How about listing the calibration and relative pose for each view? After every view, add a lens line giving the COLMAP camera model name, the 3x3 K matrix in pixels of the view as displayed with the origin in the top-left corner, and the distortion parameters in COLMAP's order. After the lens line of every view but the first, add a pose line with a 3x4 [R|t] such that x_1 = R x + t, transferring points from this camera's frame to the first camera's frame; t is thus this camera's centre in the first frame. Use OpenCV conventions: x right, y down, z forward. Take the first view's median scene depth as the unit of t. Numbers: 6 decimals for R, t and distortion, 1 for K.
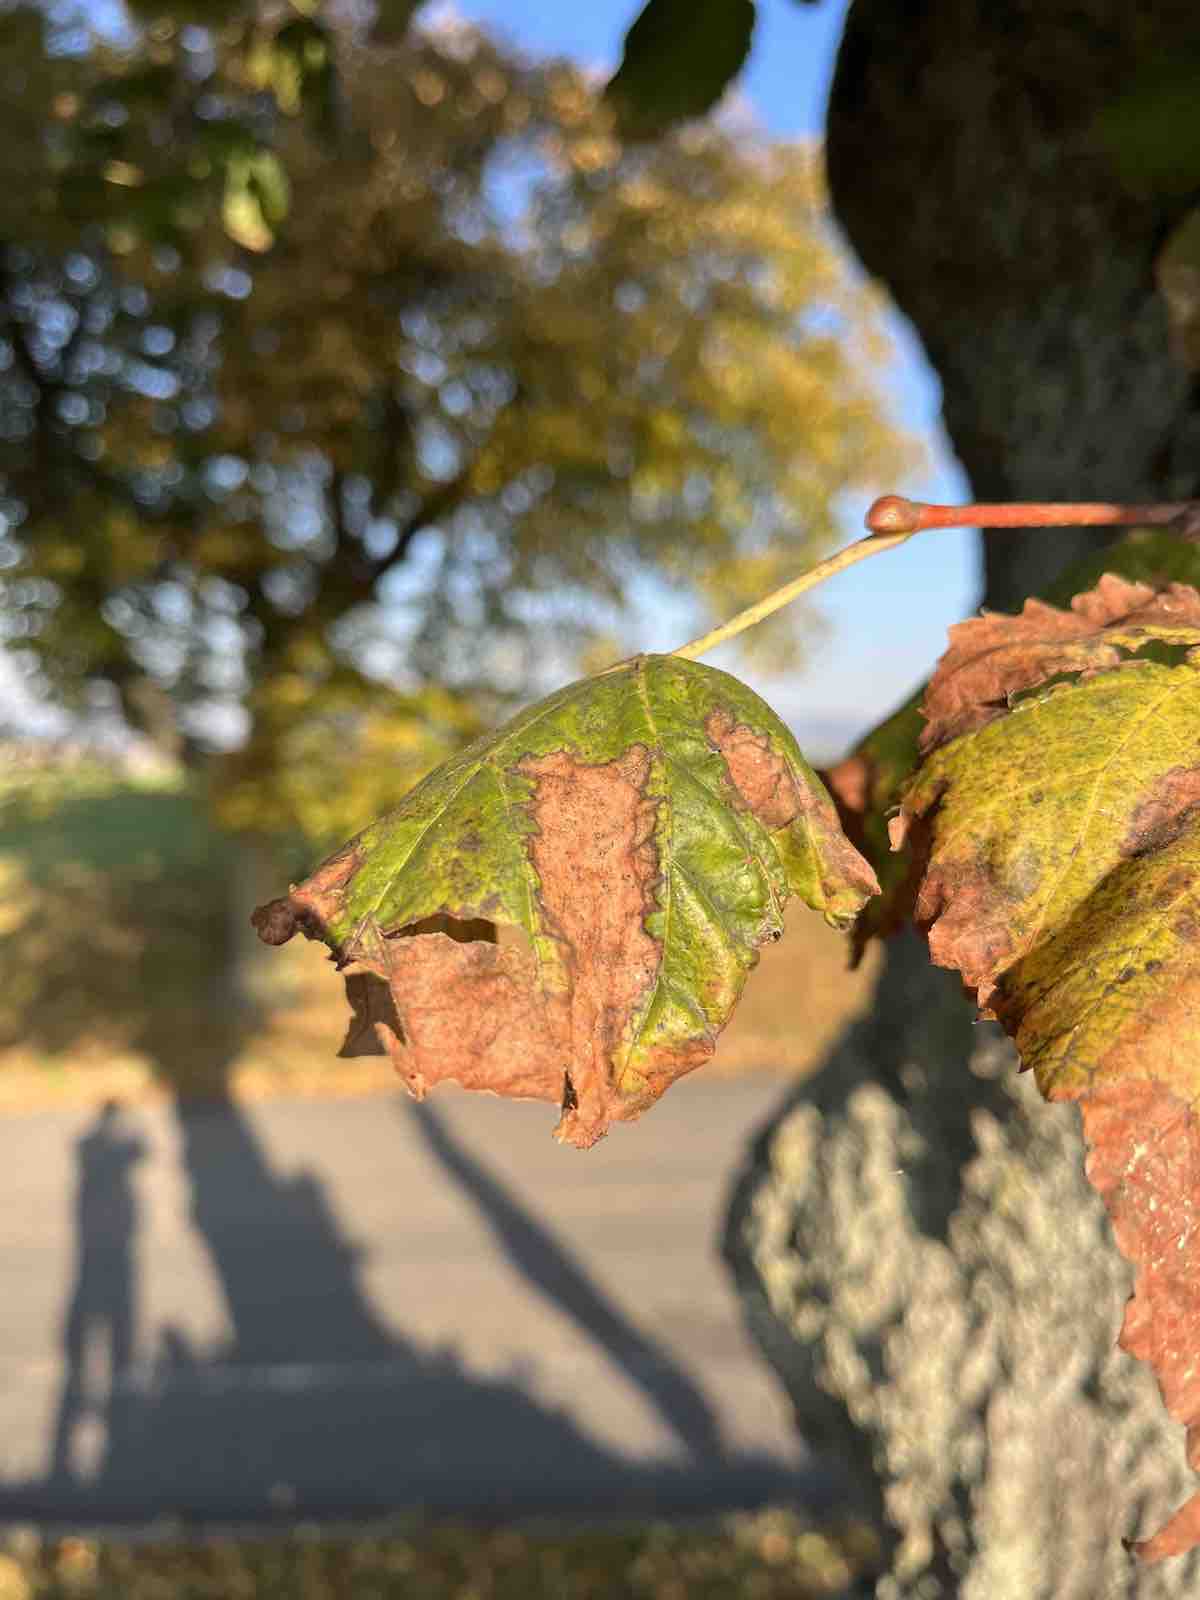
lens RADIAL K [[1256.7, 0, 600.0], [0, 1256.7, 800.0], [0, 0, 1]] dist [0.012662, 0.001630]
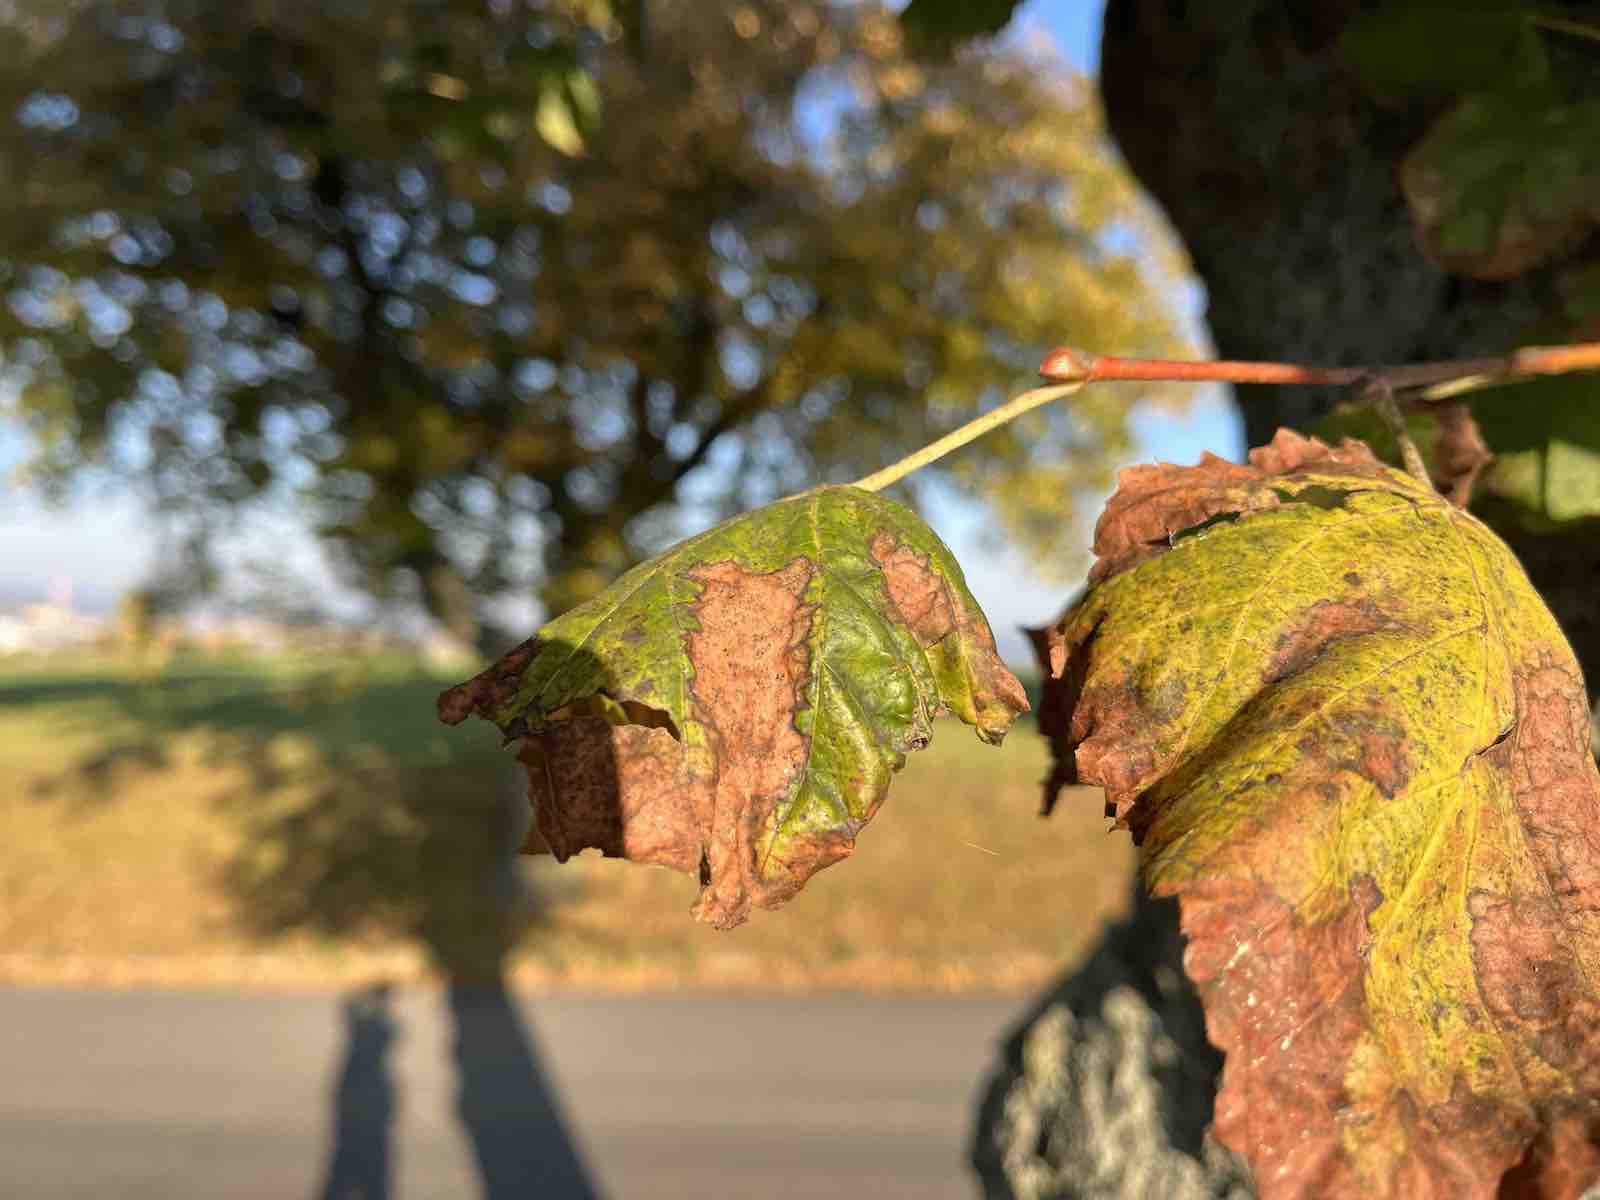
lens RADIAL K [[1256.7, 0, 800.0], [0, 1256.7, 600.0], [0, 0, 1]] dist [0.012662, 0.001630]
pose [[0.996479, 0.041007, -0.073128, 0.105591], [-0.047099, 0.995383, -0.083628, 0.079495], [0.069361, 0.086778, 0.993810, -0.057172]]
